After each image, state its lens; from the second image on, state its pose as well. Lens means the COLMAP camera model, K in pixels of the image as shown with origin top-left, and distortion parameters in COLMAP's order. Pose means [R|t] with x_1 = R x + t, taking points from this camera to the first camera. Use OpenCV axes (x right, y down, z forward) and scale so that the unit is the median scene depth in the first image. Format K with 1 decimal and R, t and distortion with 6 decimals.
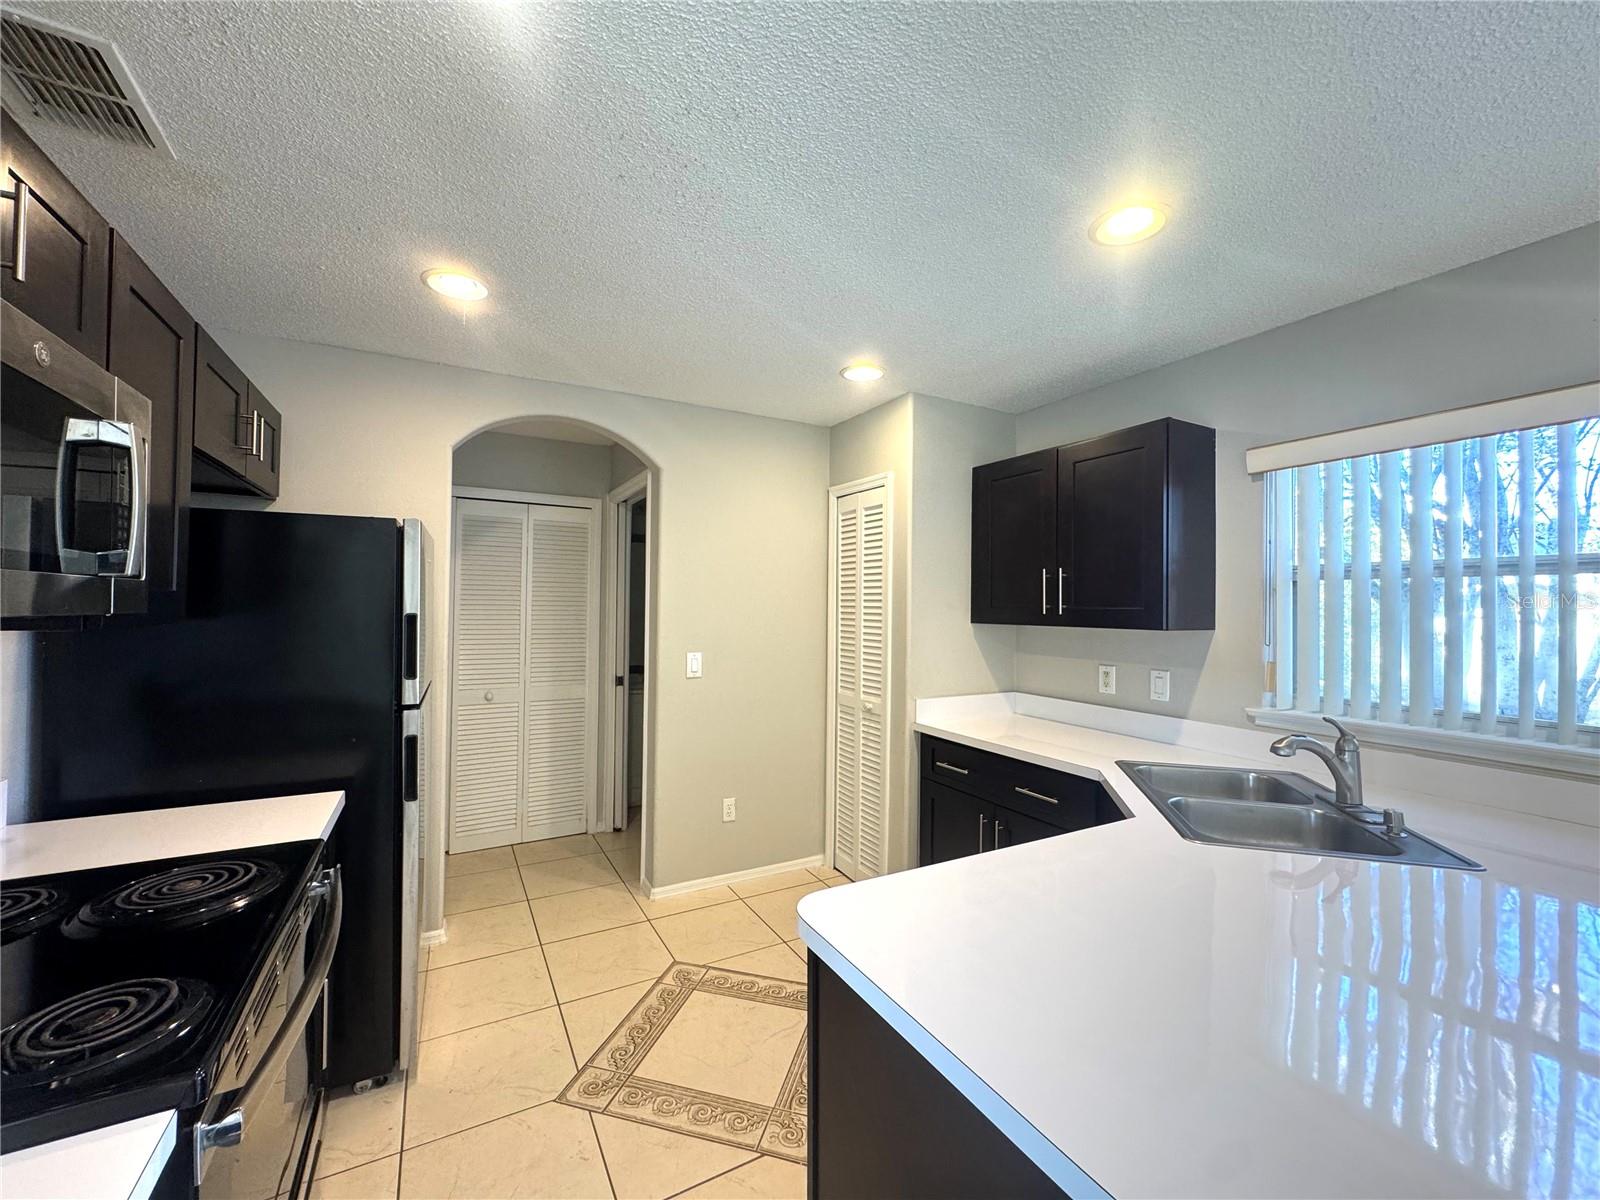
lens RADIAL K [[639.3, 0, 798.9], [0, 639.3, 600.1], [0, 0, 1]] dist [-0.001606, 0.000479]
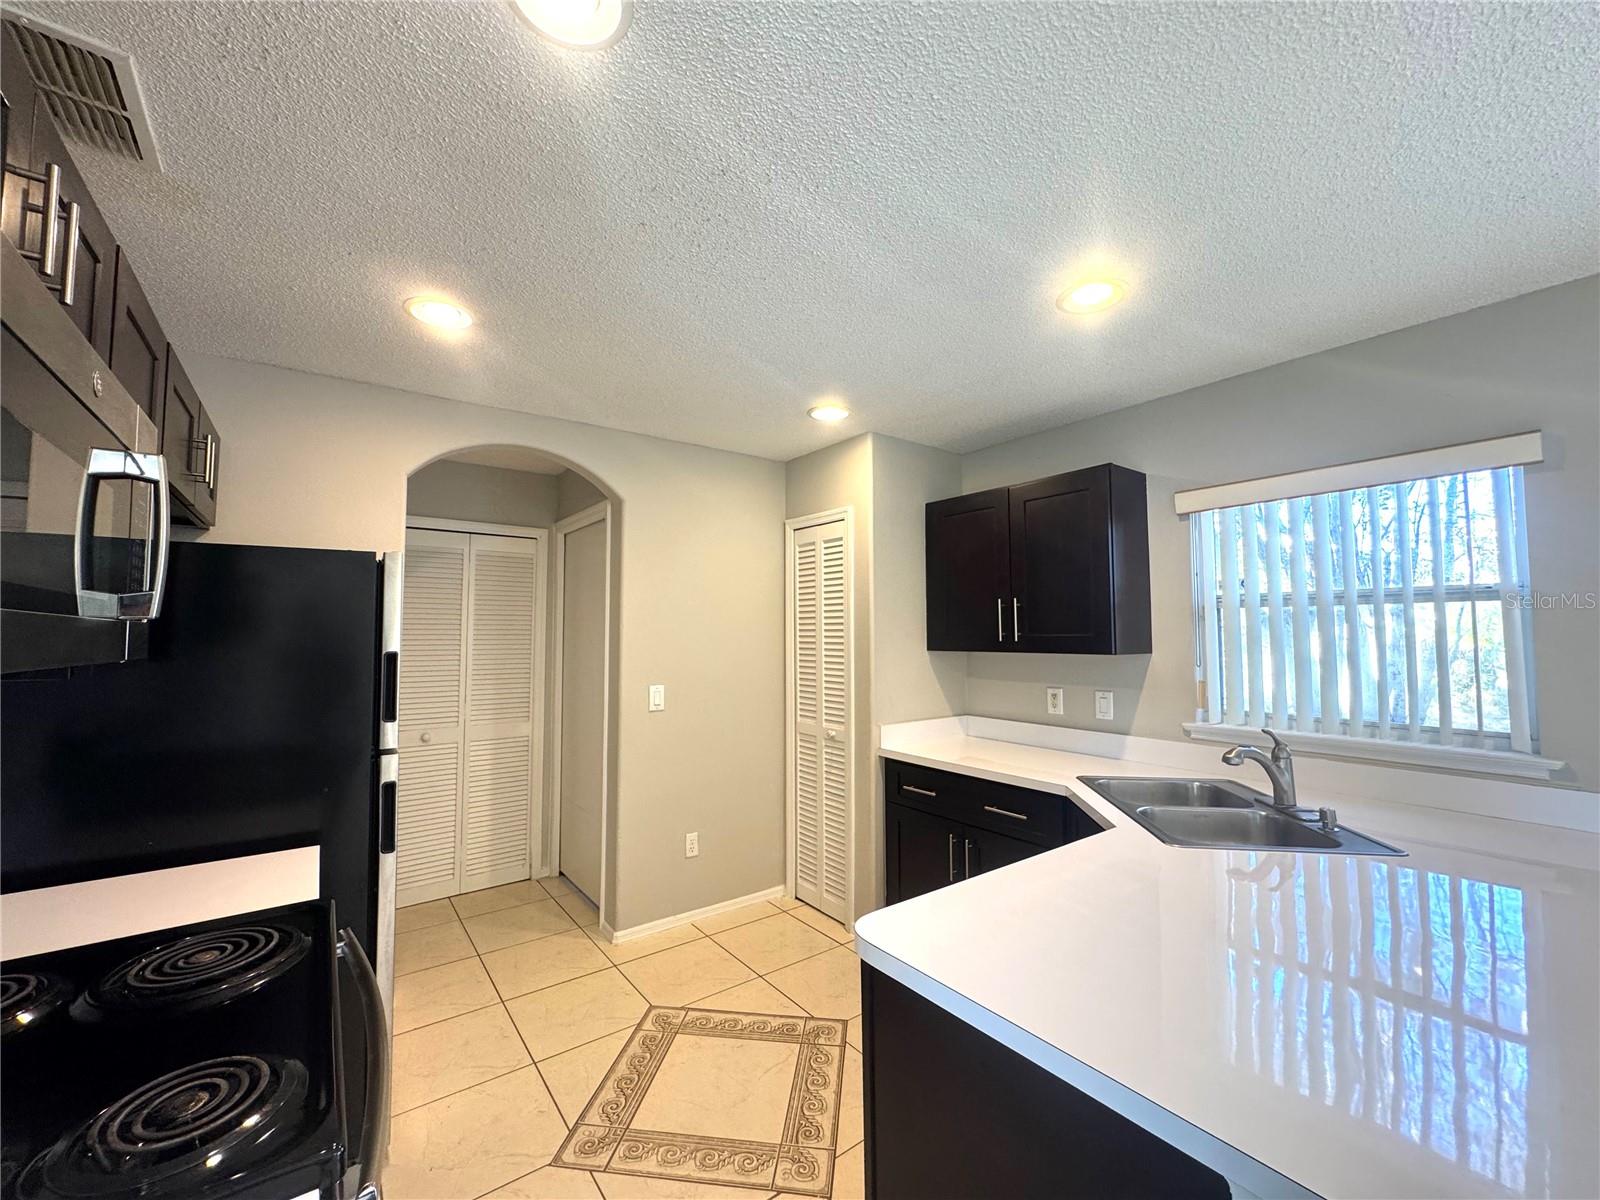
lens RADIAL K [[639.3, 0, 799.5], [0, 639.3, 600.8], [0, 0, 1]] dist [-0.001606, 0.000479]
pose [[0.990530, -0.006597, 0.137135, -0.113011], [0.012427, 0.999053, -0.041698, -0.006327], [-0.136730, 0.043007, 0.989674, -0.019116]]
